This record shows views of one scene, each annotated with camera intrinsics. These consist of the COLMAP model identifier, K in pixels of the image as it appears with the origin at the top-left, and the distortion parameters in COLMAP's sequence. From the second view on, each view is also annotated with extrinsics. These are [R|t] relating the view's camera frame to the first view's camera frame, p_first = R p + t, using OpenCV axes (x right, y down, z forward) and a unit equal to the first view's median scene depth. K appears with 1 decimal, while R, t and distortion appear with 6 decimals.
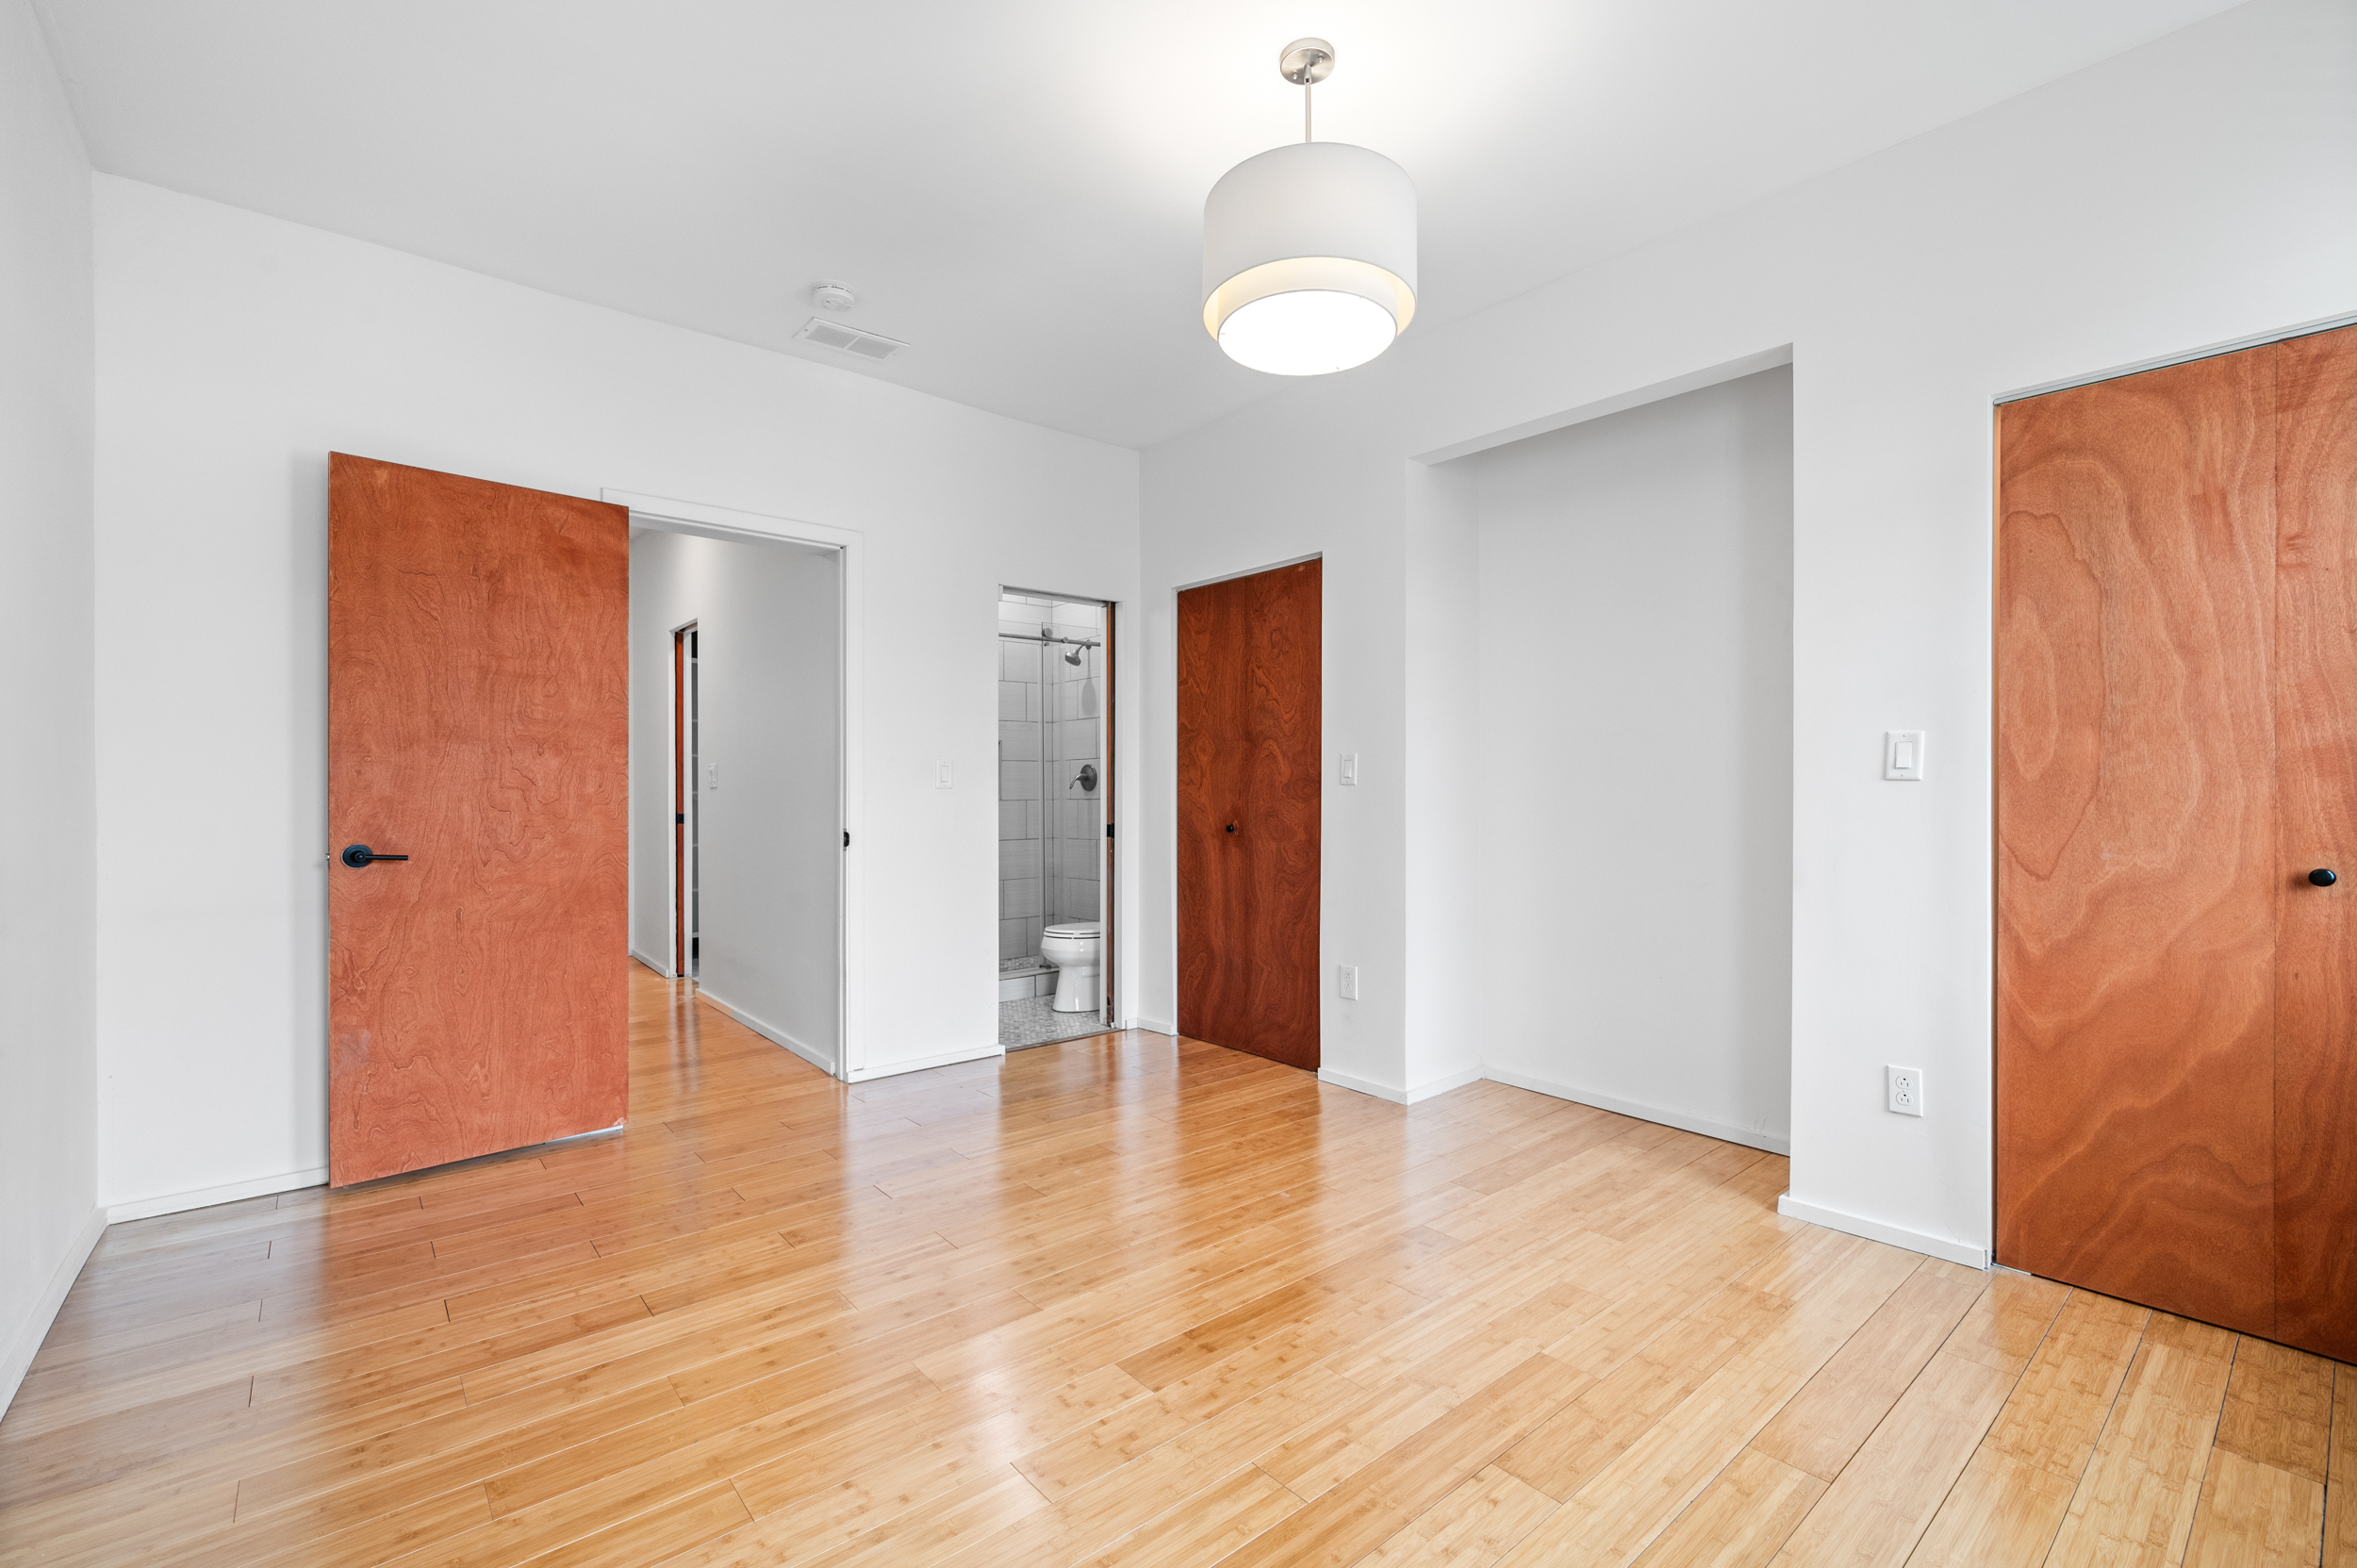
lens RADIAL K [[1069.5, 0, 1178.5], [0, 1069.5, 784.0], [0, 0, 1]] dist [0.002110, 0.000201]
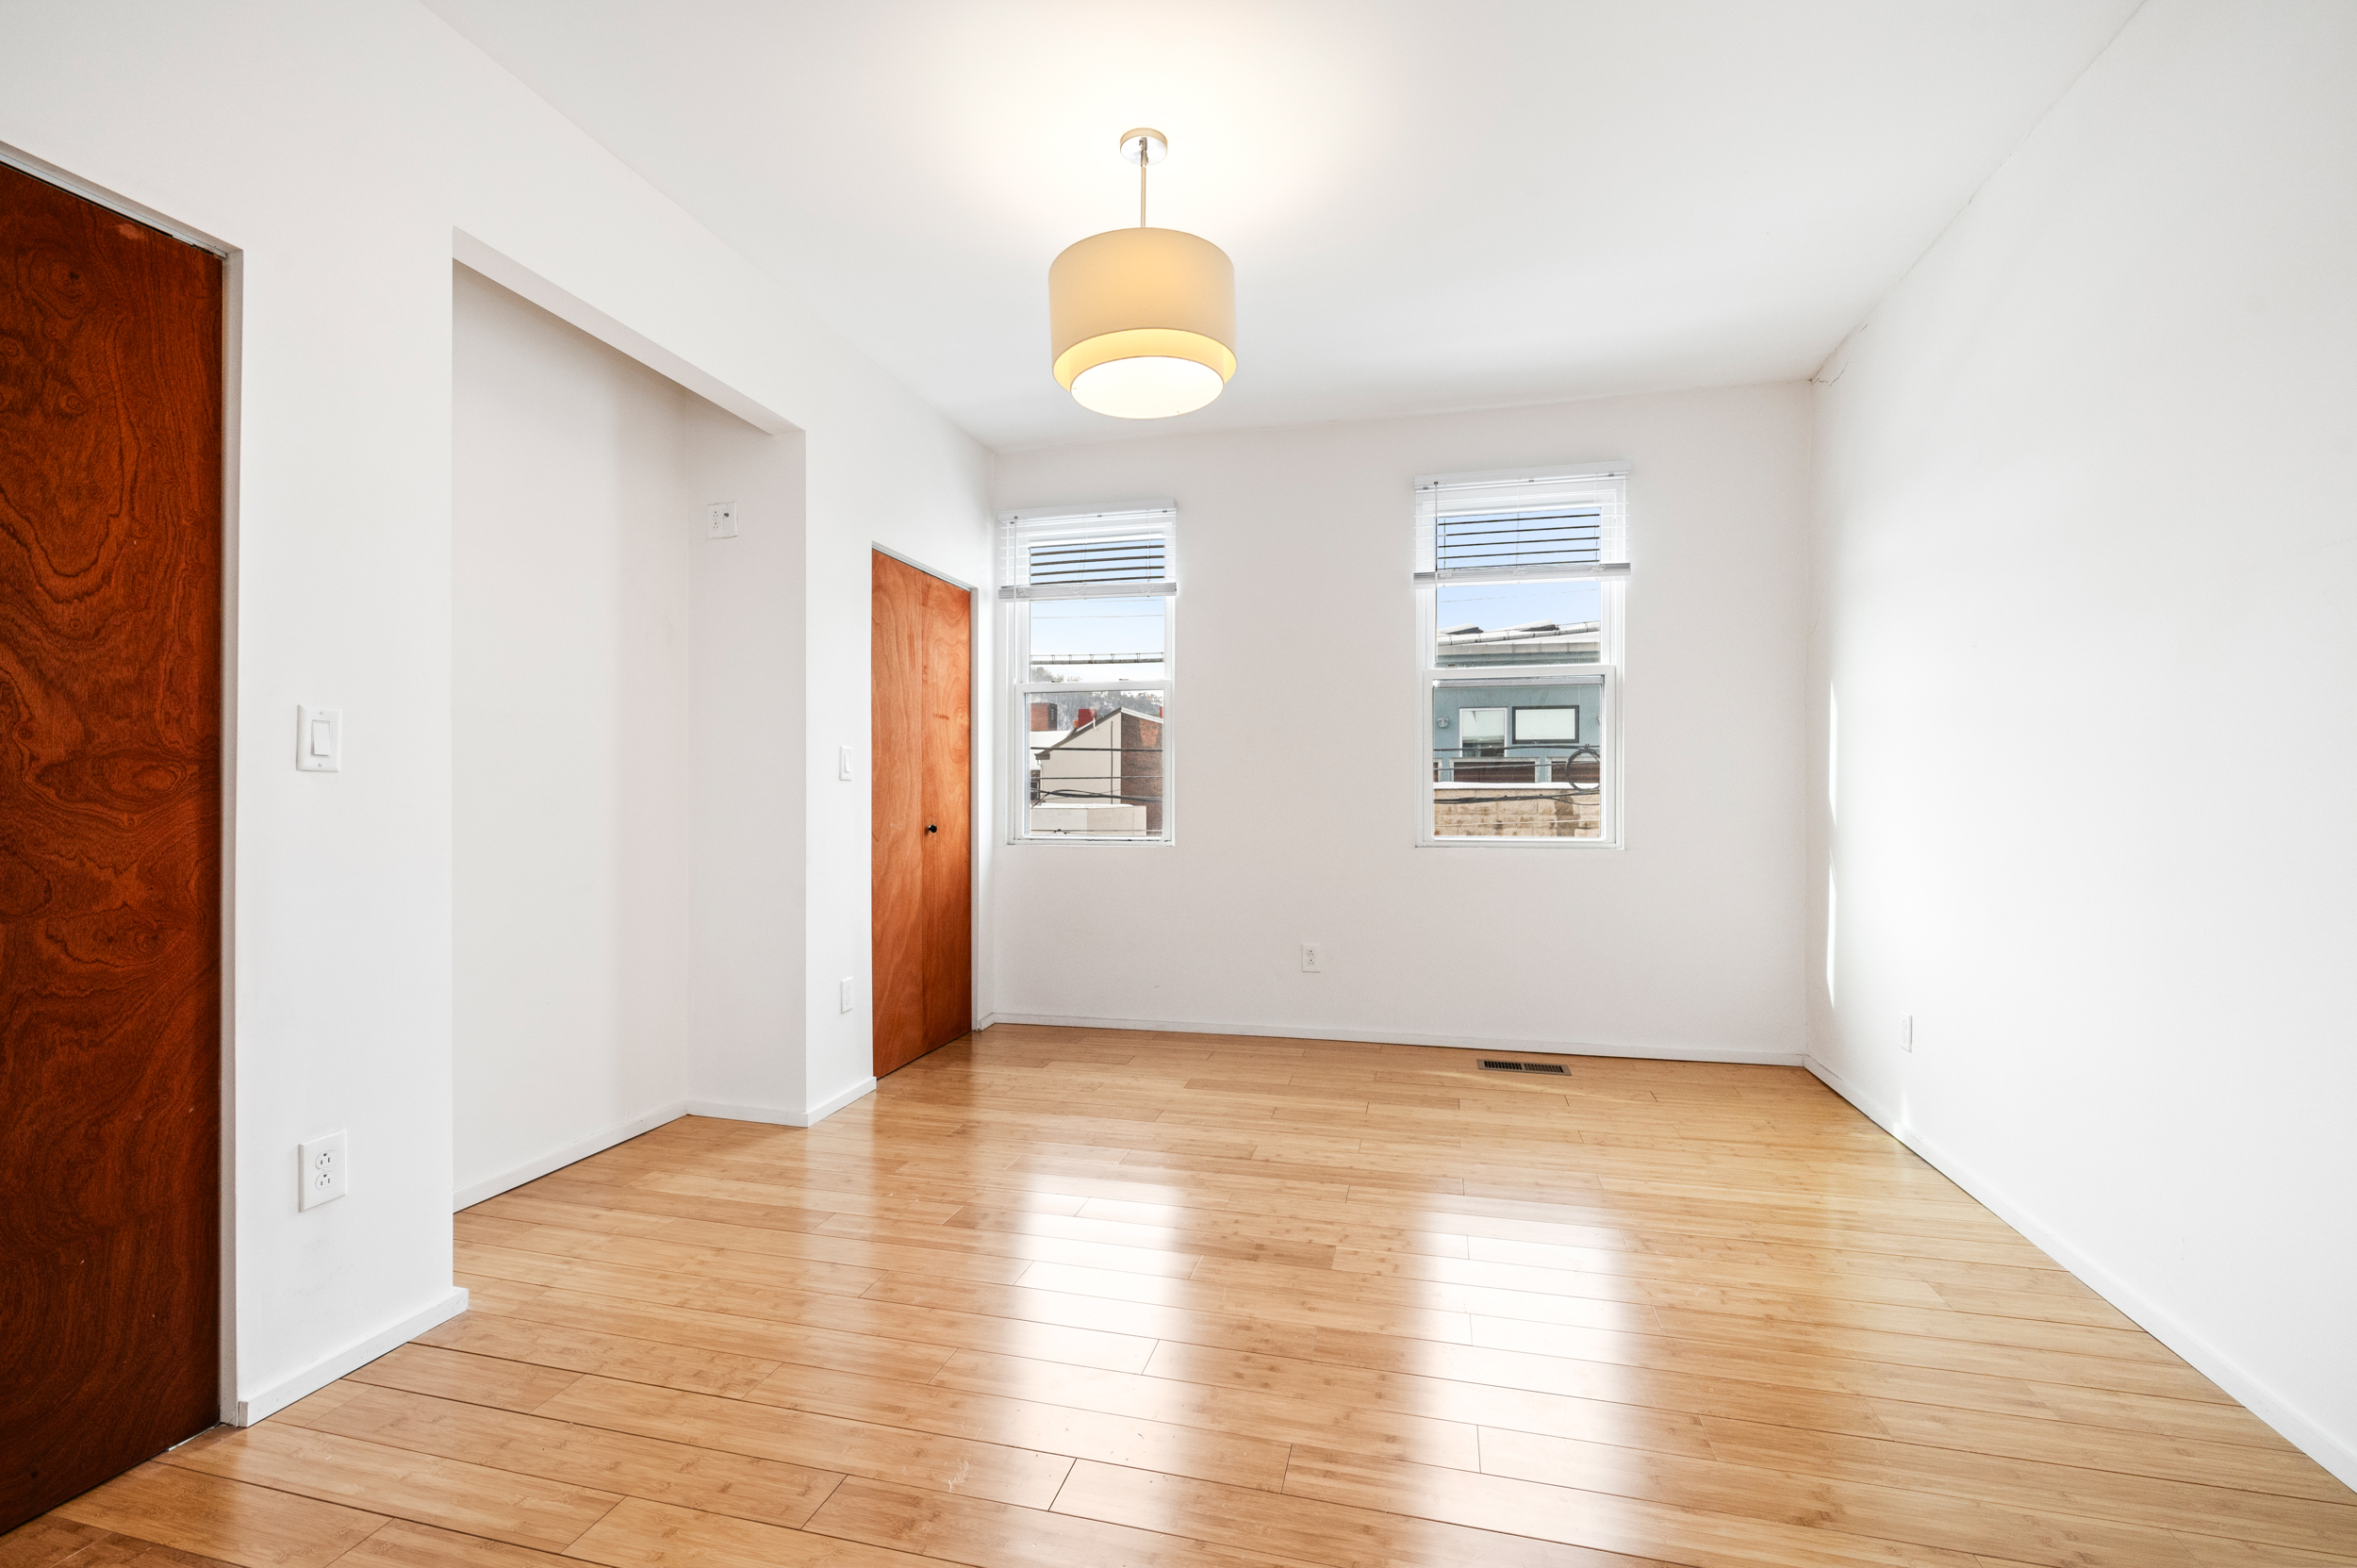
lens RADIAL K [[1069.5, 0, 1178.5], [0, 1069.5, 784.0], [0, 0, 1]] dist [0.002110, 0.000201]
pose [[-0.621302, 0.000010, 0.783571, -0.849565], [-0.012328, 0.999876, -0.009788, 0.011286], [-0.783474, -0.015741, -0.621225, 1.794059]]
